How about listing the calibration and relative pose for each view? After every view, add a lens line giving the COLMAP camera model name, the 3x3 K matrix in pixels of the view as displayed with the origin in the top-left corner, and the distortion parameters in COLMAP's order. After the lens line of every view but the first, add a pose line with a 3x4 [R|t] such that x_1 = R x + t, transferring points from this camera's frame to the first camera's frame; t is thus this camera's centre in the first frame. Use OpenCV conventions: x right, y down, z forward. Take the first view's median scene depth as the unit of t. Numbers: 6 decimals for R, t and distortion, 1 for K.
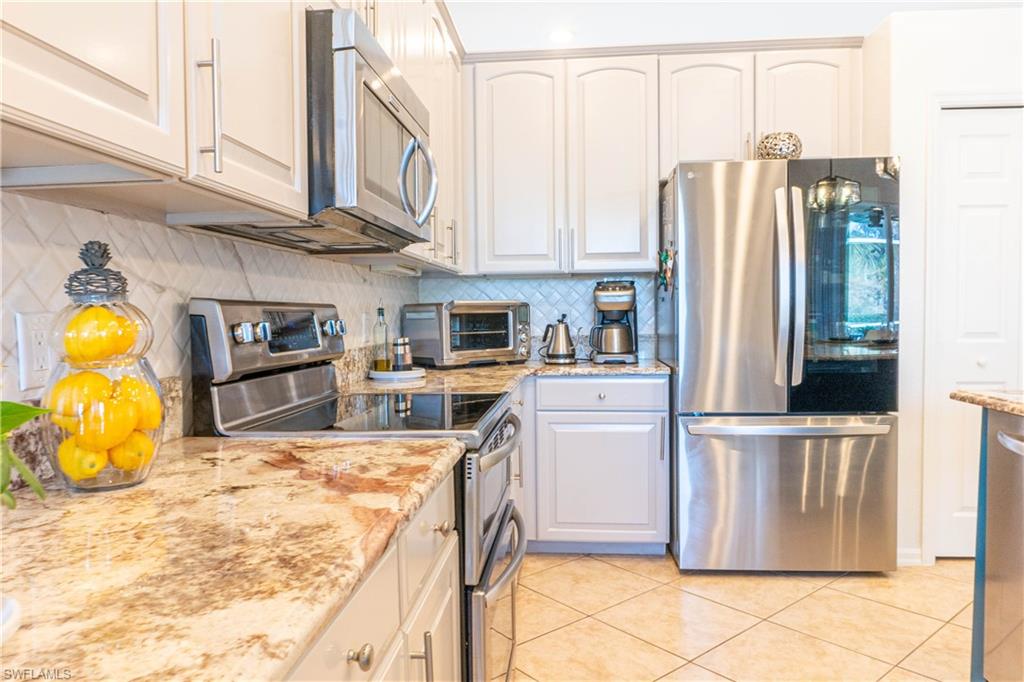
lens RADIAL K [[689.9, 0, 512.0], [0, 689.9, 341.0], [0, 0, 1]] dist [-0.006320, -0.002268]
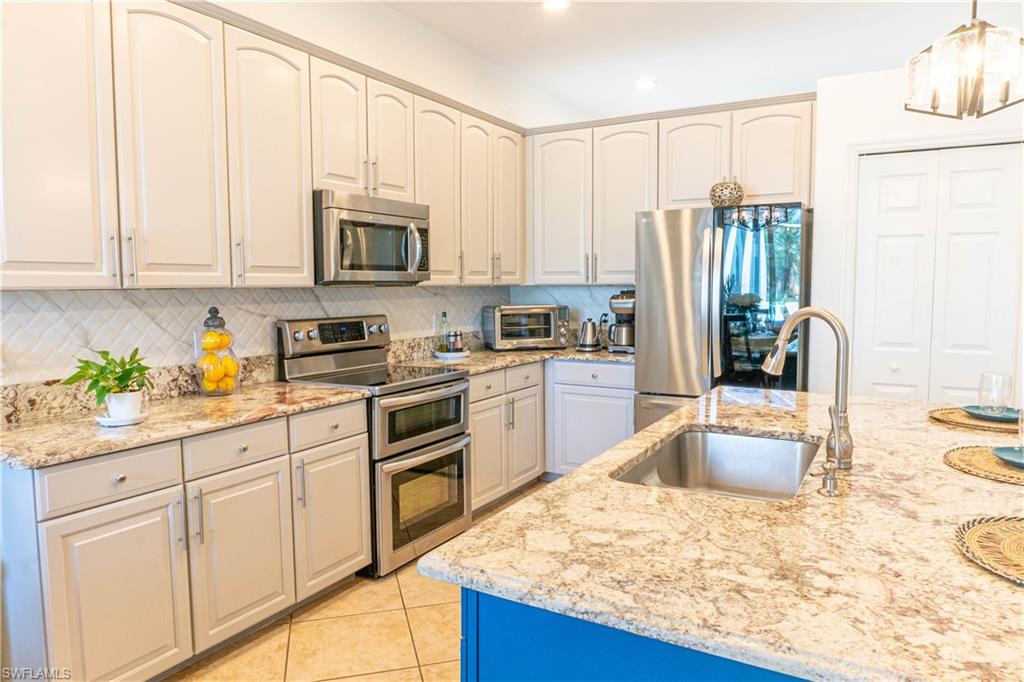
lens RADIAL K [[697.3, 0, 512.0], [0, 697.3, 341.0], [0, 0, 1]] dist [-0.055152, -0.000507]
pose [[0.903590, 0.040982, -0.426434, 0.631596], [-0.020913, 0.998447, 0.051641, -0.066744], [0.427888, -0.037745, 0.903043, -0.378164]]
